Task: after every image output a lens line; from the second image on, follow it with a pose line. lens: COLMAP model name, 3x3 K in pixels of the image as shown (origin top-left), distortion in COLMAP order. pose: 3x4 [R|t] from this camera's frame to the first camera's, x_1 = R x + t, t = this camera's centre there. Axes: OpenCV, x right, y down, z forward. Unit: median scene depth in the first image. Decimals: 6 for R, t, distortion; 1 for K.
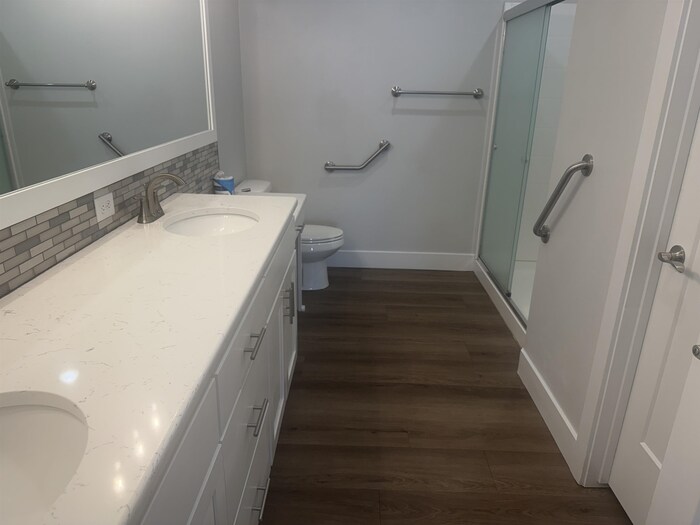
lens RADIAL K [[500.3, 0, 346.7], [0, 500.3, 258.2], [0, 0, 1]] dist [0.118876, -0.186308]
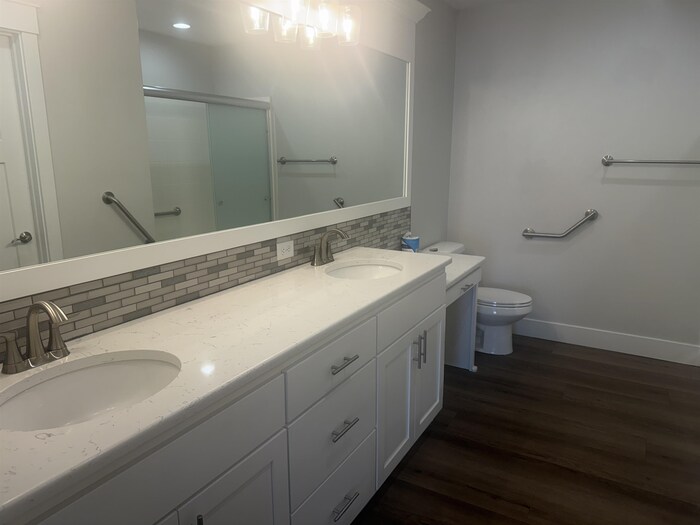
lens RADIAL K [[500.3, 0, 346.7], [0, 500.3, 258.2], [0, 0, 1]] dist [0.118876, -0.186308]
pose [[0.875693, 0.079897, -0.476213, 0.180745], [-0.140102, 0.985832, -0.092230, 0.012048], [0.462097, 0.147483, 0.874480, -0.051648]]
